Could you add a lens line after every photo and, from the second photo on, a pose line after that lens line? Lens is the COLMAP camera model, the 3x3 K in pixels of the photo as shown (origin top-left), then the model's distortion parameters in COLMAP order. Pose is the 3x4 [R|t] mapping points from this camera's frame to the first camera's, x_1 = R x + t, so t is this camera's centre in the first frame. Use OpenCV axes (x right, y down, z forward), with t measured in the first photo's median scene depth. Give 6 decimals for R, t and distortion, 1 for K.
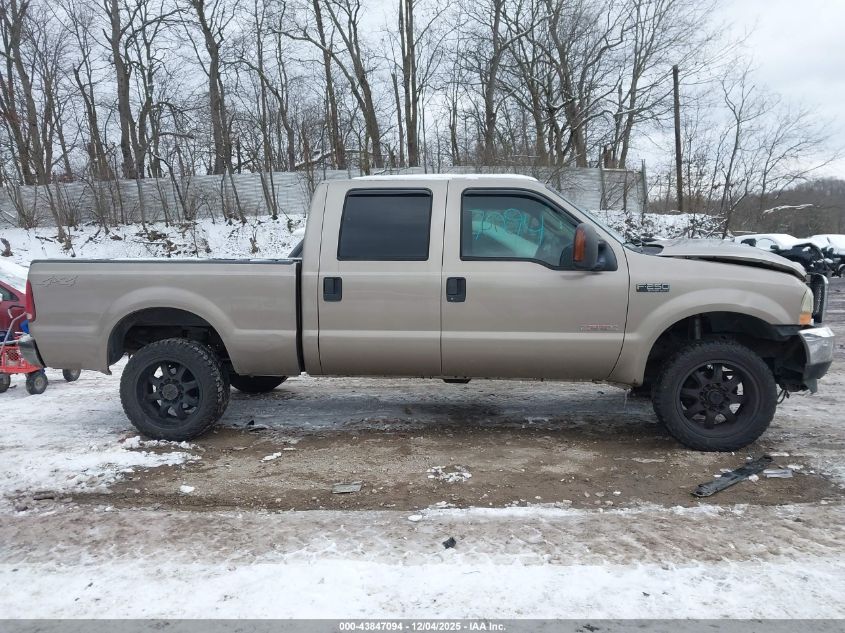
lens RADIAL K [[672.5, 0, 424.9], [0, 672.5, 313.2], [0, 0, 1]] dist [0.045622, -0.049424]
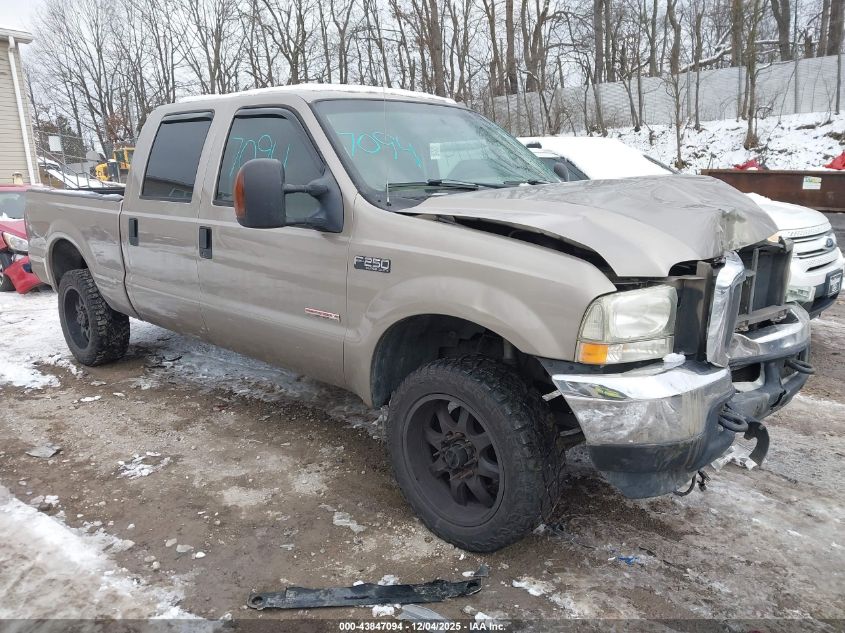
lens RADIAL K [[672.5, 0, 424.9], [0, 672.5, 313.2], [0, 0, 1]] dist [0.045622, -0.049424]
pose [[0.809601, 0.133327, -0.571638, 0.706322], [-0.059888, 0.987542, 0.145513, -0.081862], [0.583918, -0.083574, 0.807500, 0.496676]]
